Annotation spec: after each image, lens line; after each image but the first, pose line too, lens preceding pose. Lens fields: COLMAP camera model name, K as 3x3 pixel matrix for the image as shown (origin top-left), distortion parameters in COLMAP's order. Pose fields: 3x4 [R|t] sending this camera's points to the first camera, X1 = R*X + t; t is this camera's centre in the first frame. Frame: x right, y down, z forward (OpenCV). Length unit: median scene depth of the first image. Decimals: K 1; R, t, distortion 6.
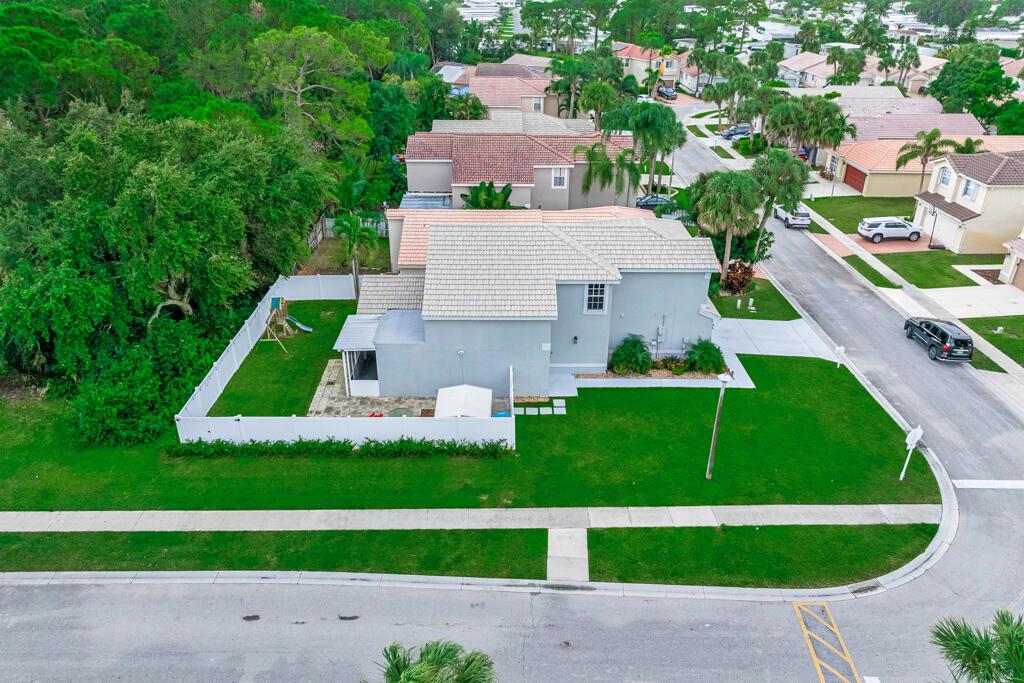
lens RADIAL K [[717.9, 0, 512.0], [0, 717.9, 341.5], [0, 0, 1]] dist [-0.016775, -0.001781]
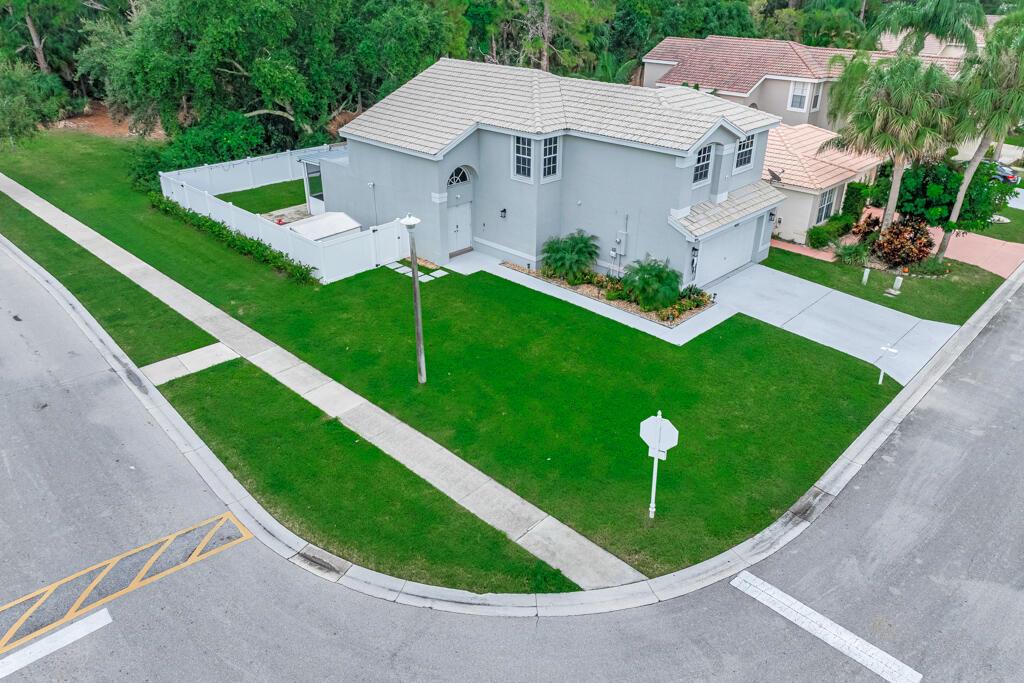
lens RADIAL K [[717.9, 0, 512.0], [0, 717.9, 341.5], [0, 0, 1]] dist [-0.016775, -0.001781]
pose [[0.706996, 0.321703, -0.629812, 0.792744], [-0.325314, 0.938674, 0.114285, 0.046226], [0.627955, 0.124088, 0.768294, 0.530715]]
